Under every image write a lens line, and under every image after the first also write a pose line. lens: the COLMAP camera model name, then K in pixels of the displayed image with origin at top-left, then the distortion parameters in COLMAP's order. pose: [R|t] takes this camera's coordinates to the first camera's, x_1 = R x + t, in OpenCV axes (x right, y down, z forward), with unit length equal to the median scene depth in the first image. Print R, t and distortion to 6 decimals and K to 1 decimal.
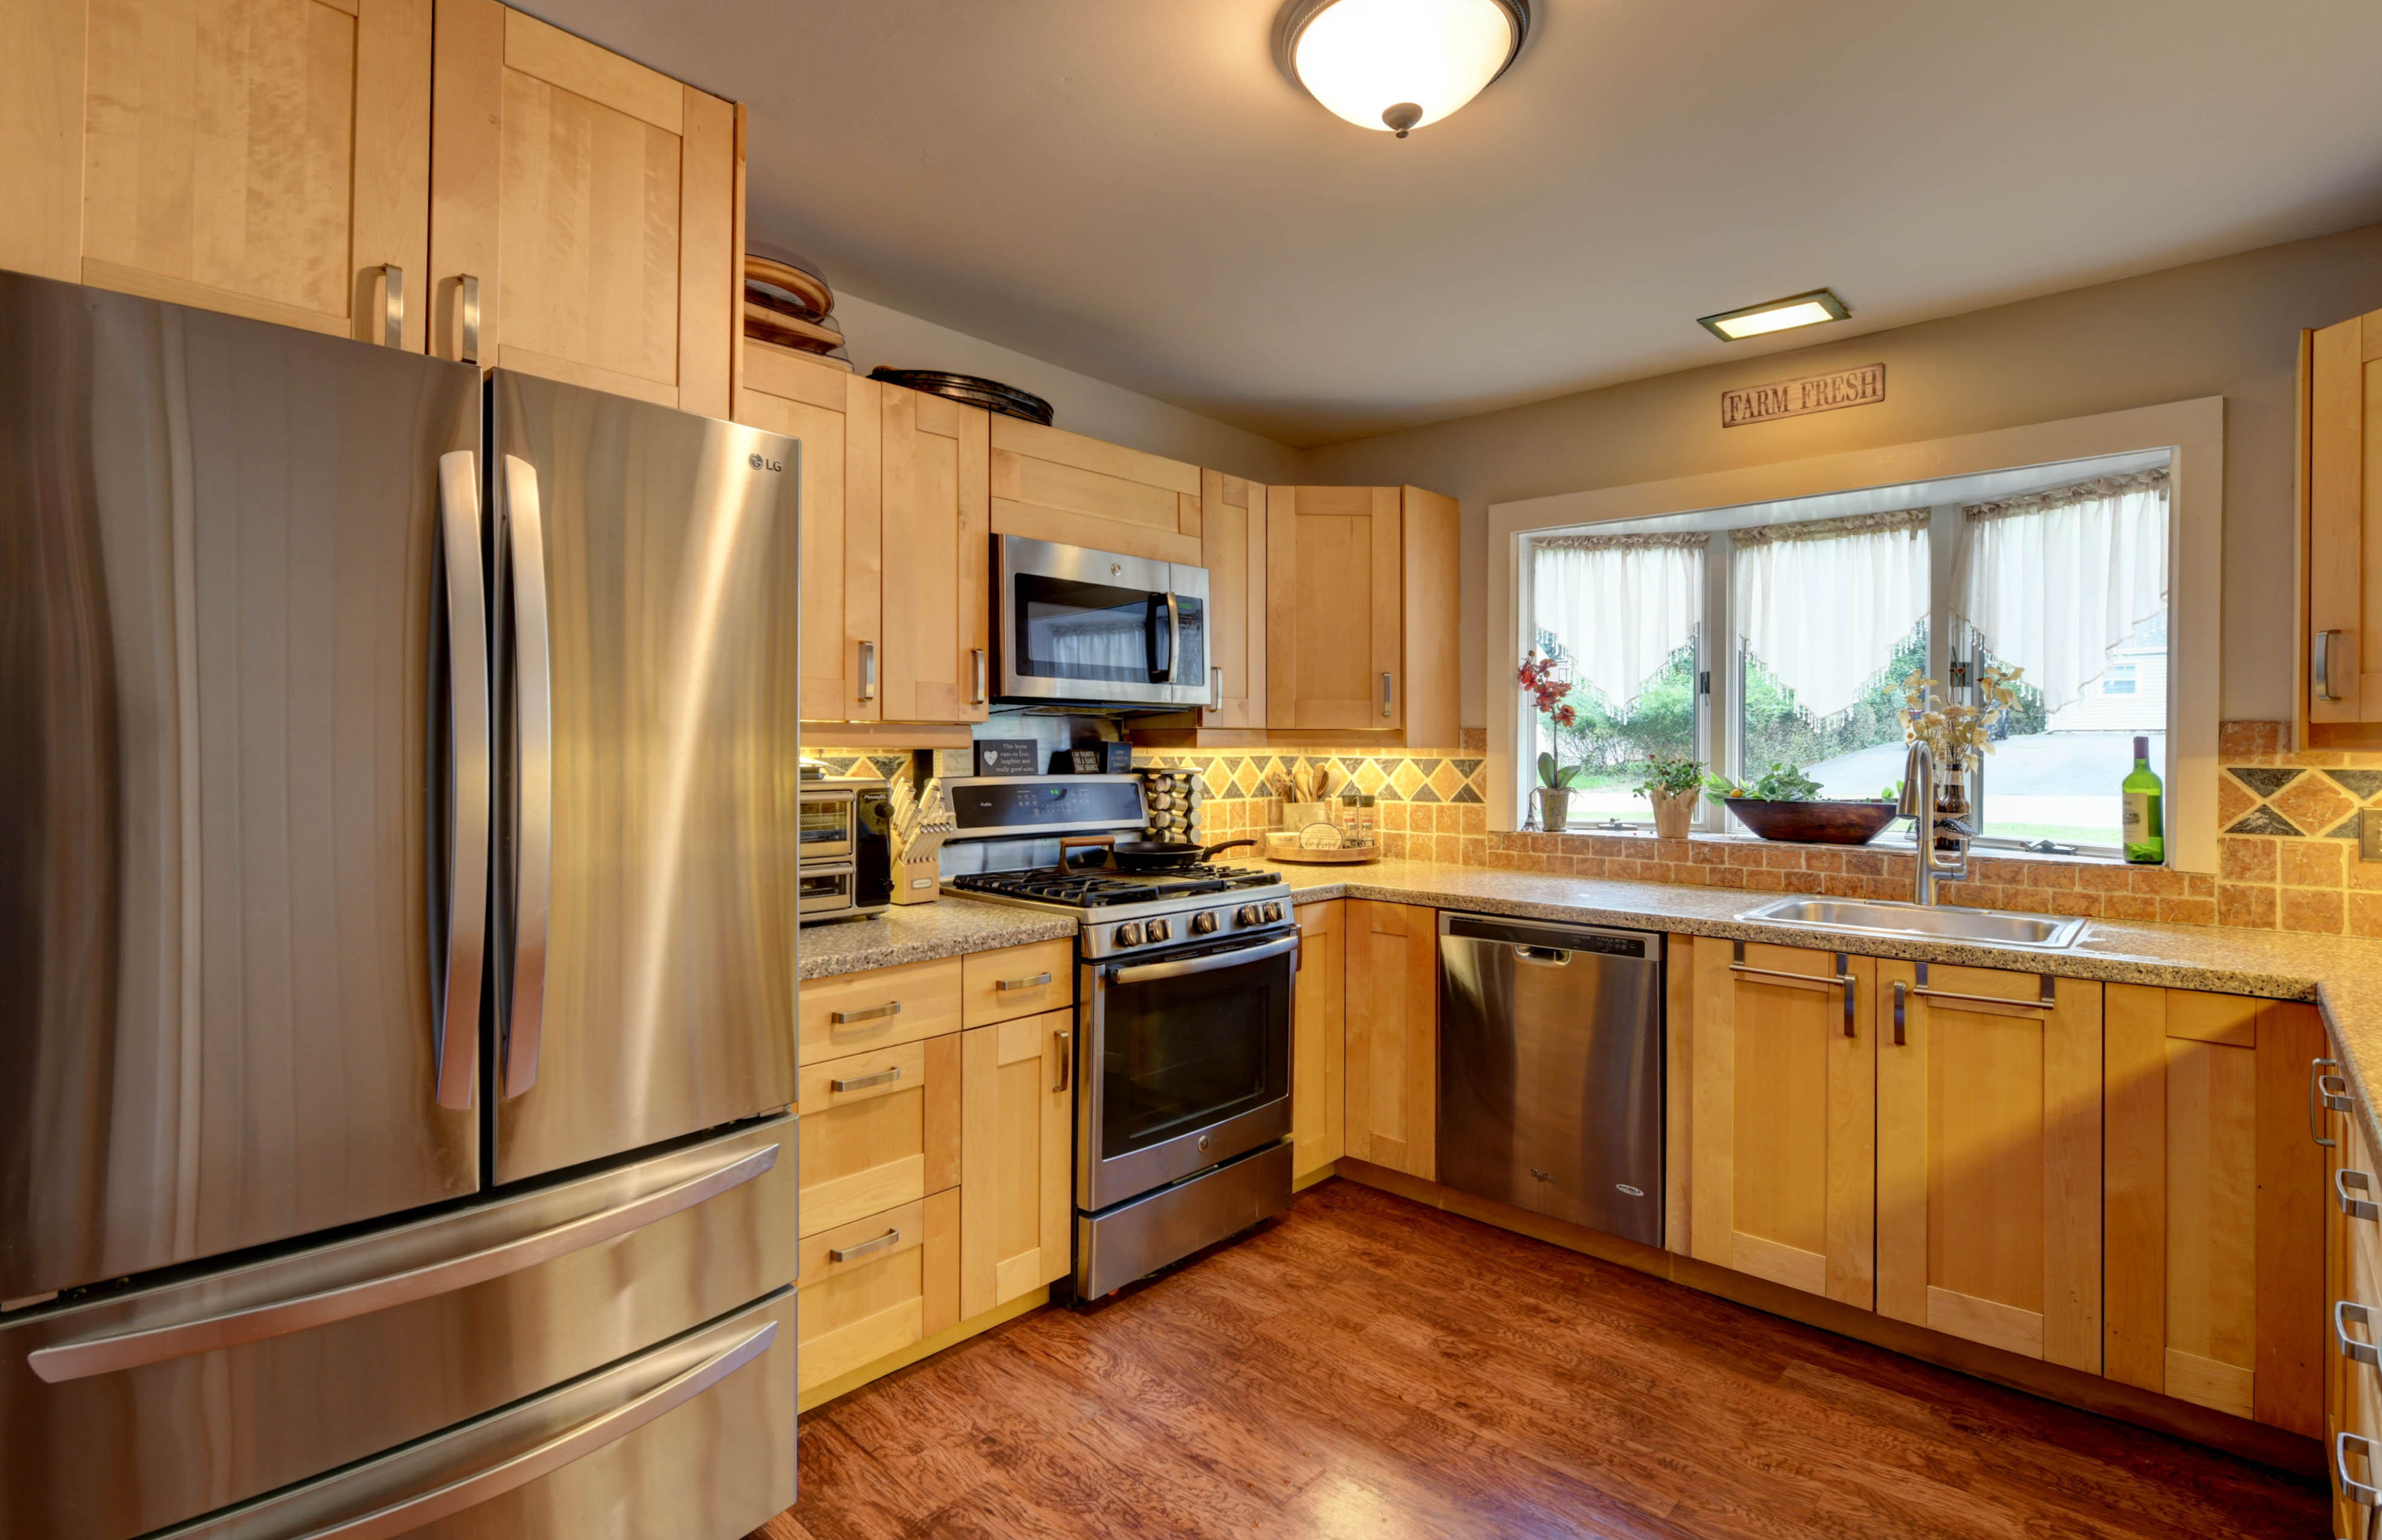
lens RADIAL K [[1144.7, 0, 1192.4], [0, 1144.7, 747.0], [0, 0, 1]] dist [-0.000078, -0.000781]
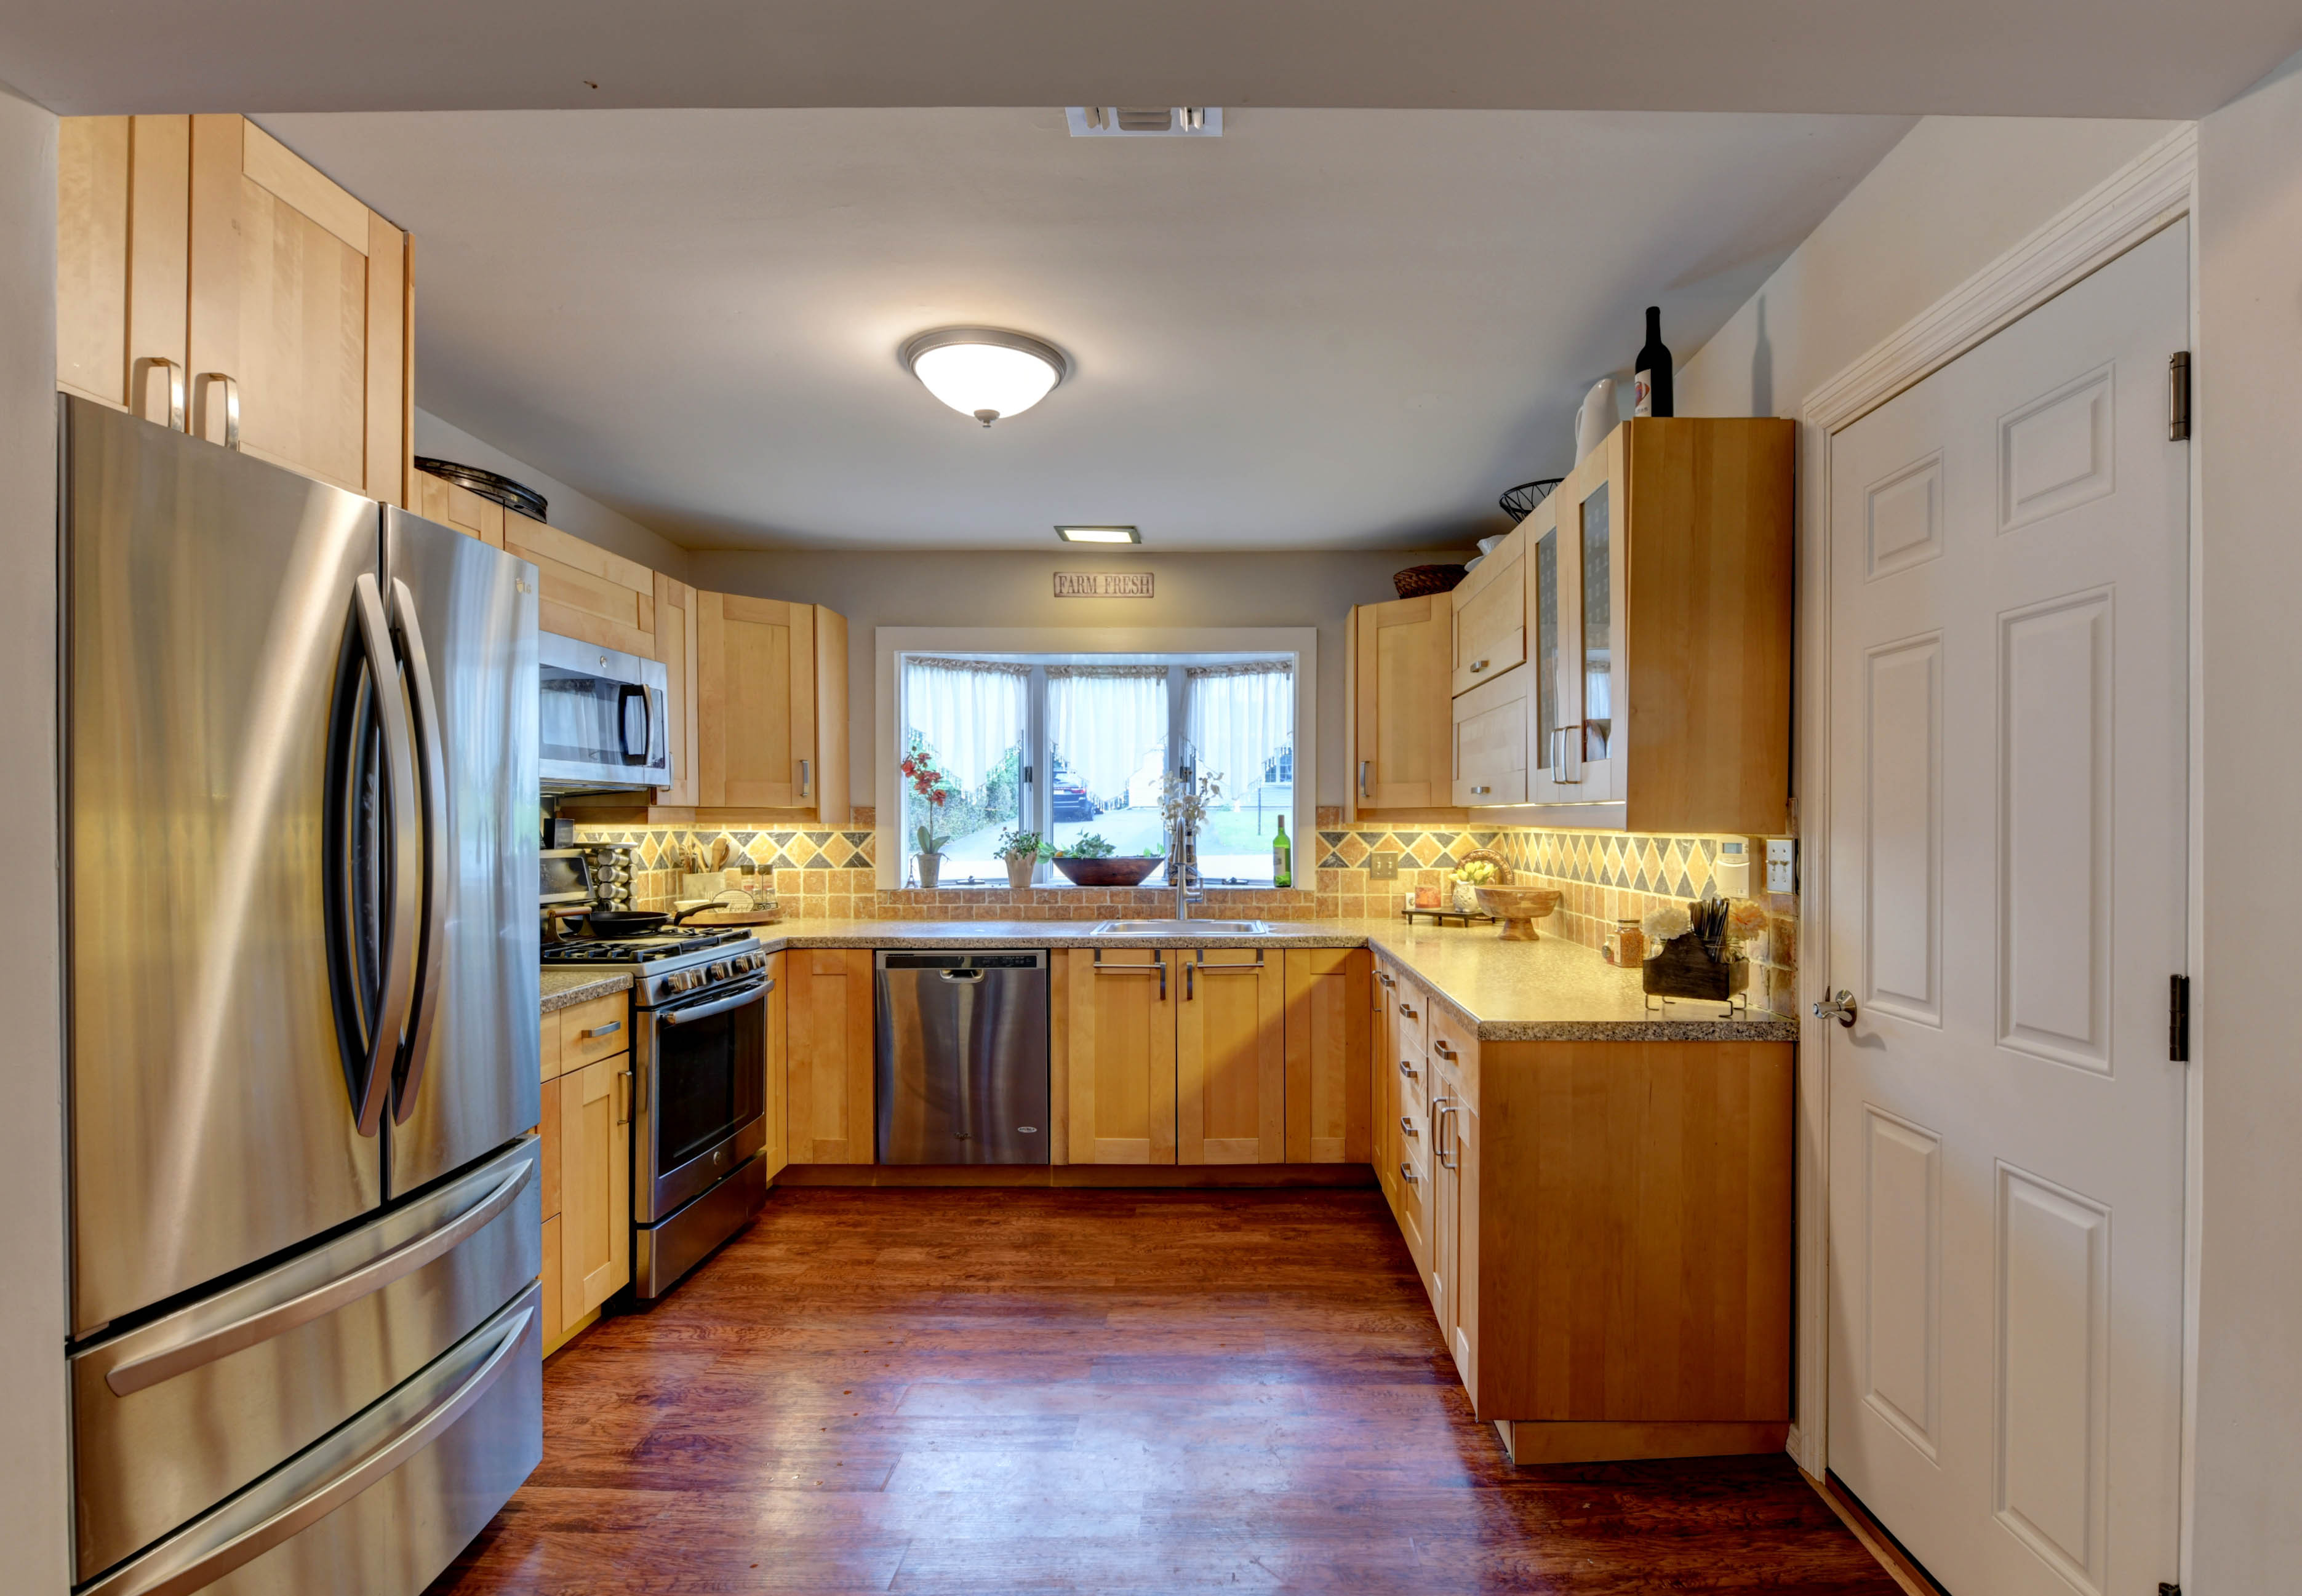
lens RADIAL K [[1157.3, 0, 1230.6], [0, 1157.3, 828.5], [0, 0, 1]] dist [0.000107, -0.000544]
pose [[0.736347, -0.008045, 0.676557, -0.426417], [0.003405, 0.999961, 0.008185, -0.002755], [-0.676596, -0.003723, 0.736345, -0.252109]]
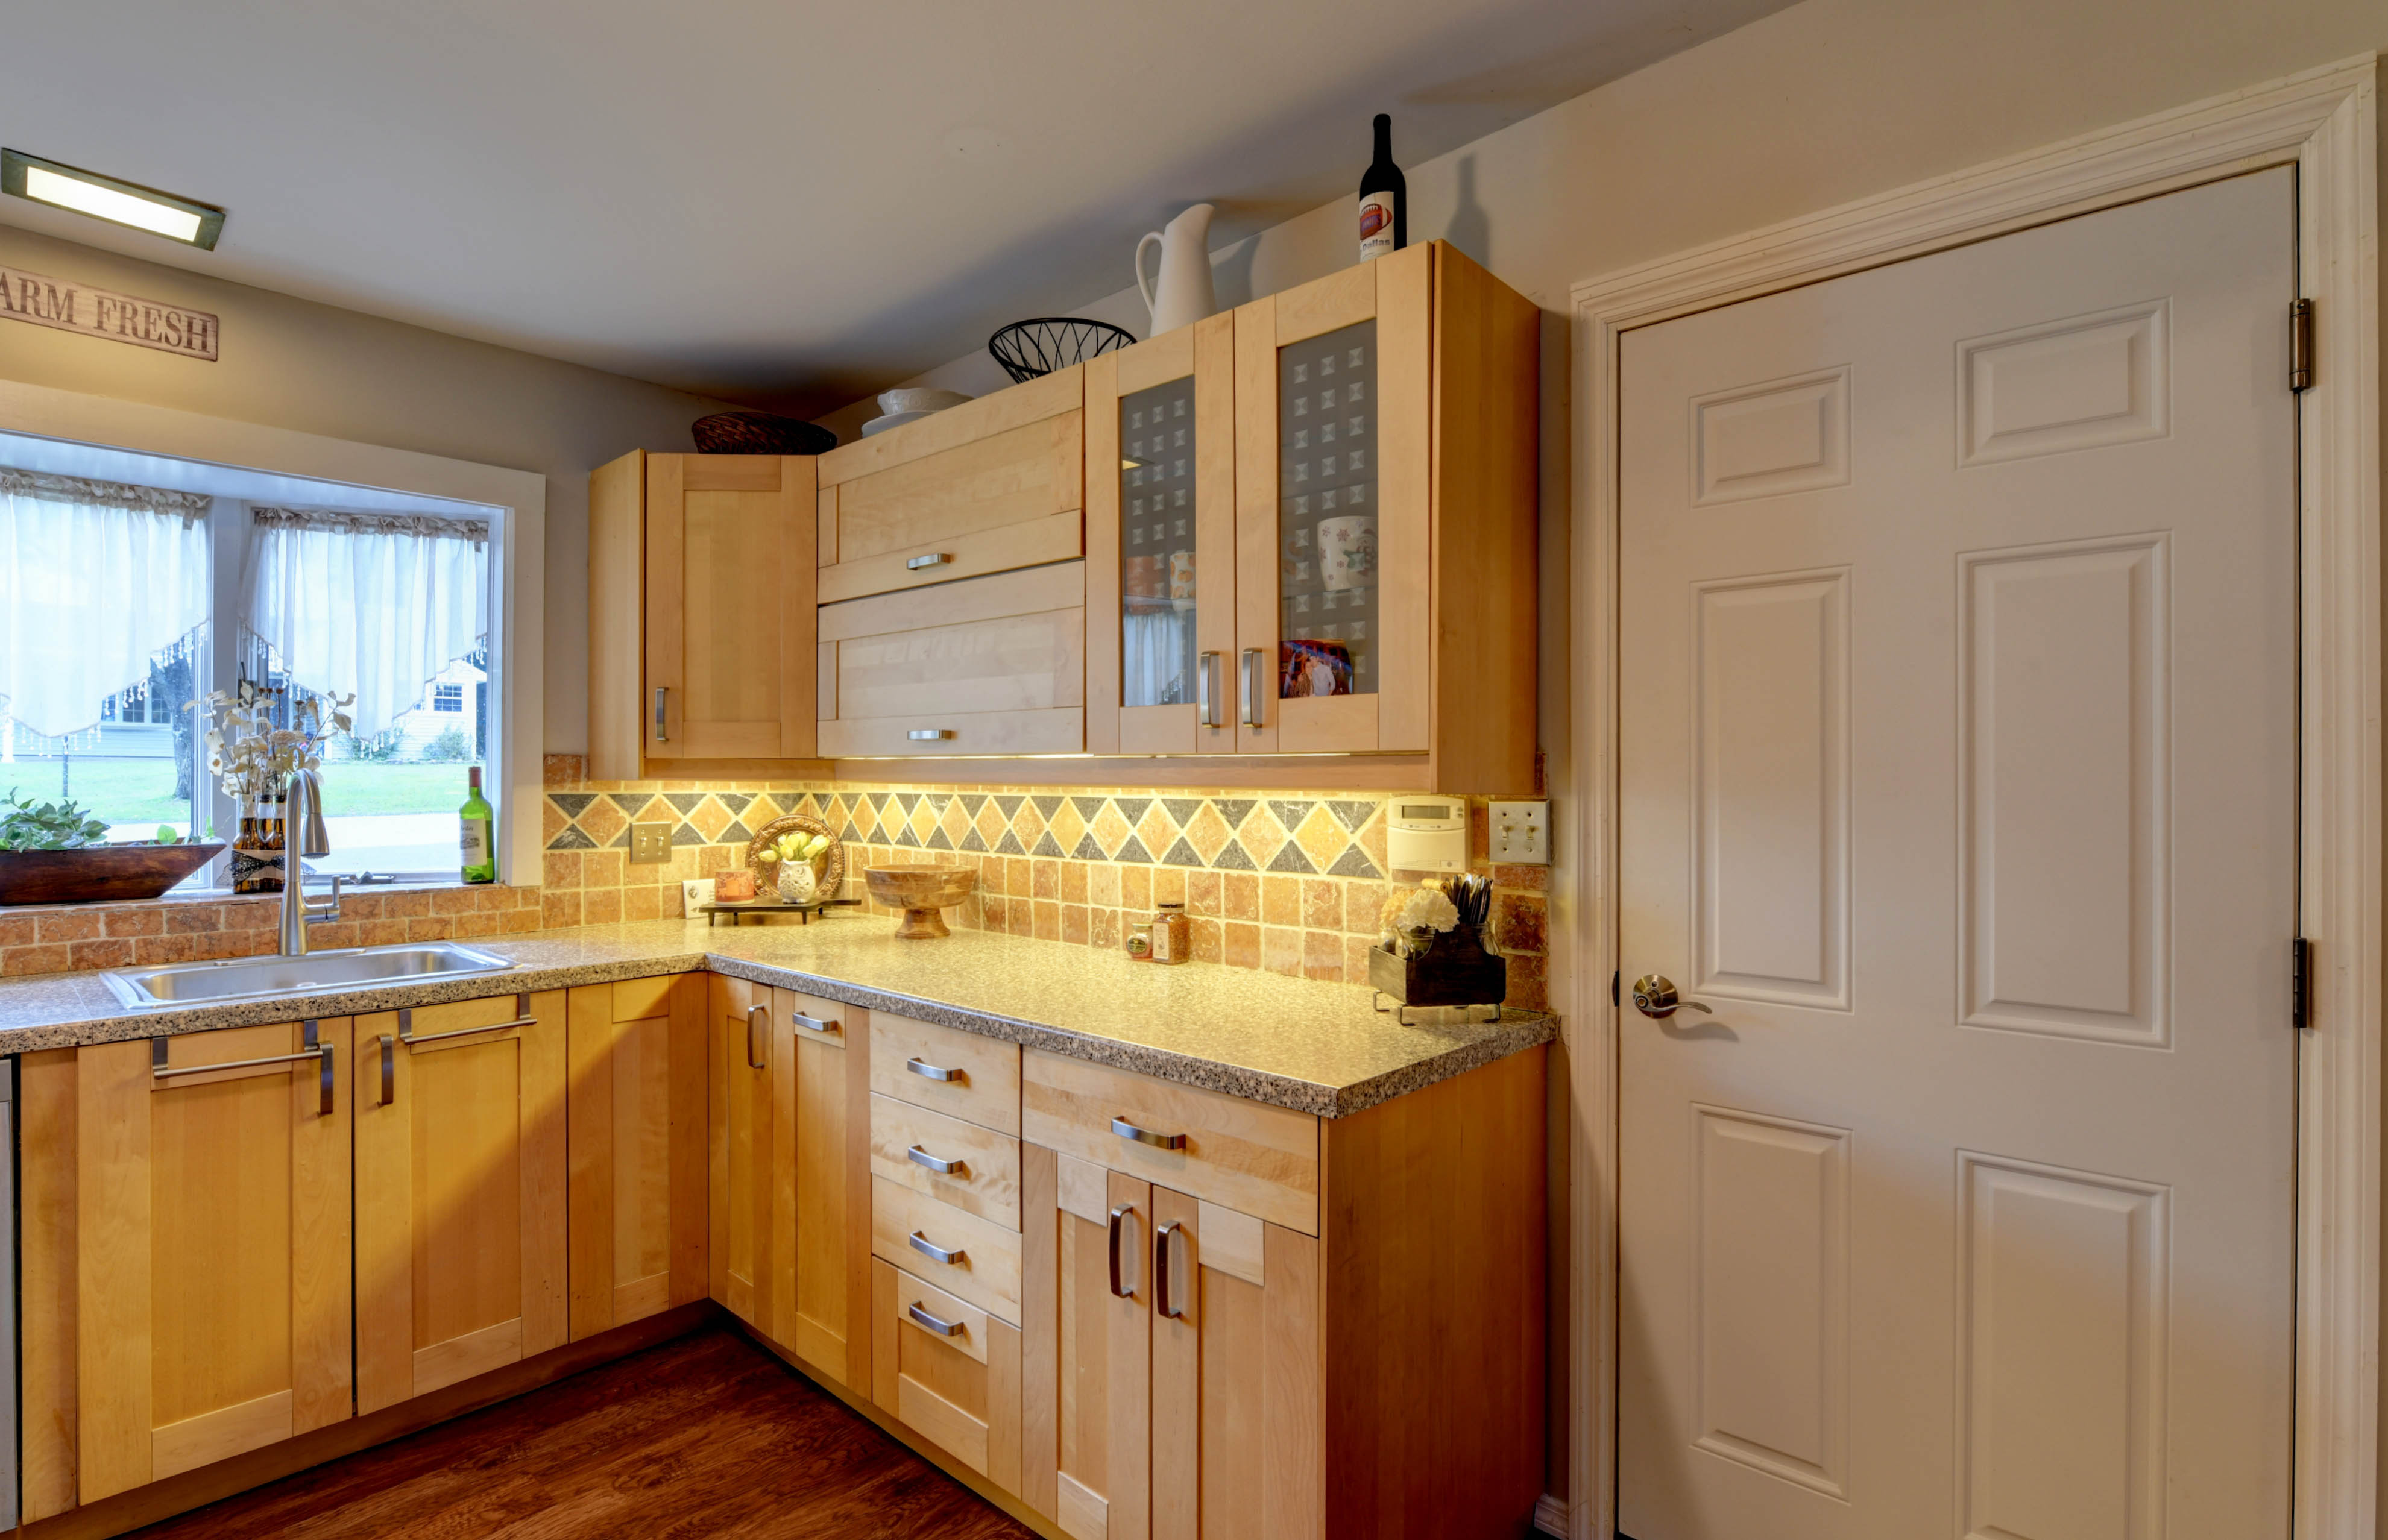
lens RADIAL K [[1154.4, 0, 1190.7], [0, 1154.4, 775.2], [0, 0, 1]] dist [-0.007768, -0.000881]
pose [[-0.001153, -0.000023, 0.999999, -0.261892], [-0.001640, 0.999999, 0.000021, -0.002087], [-0.999998, -0.001640, -0.001153, 0.323660]]
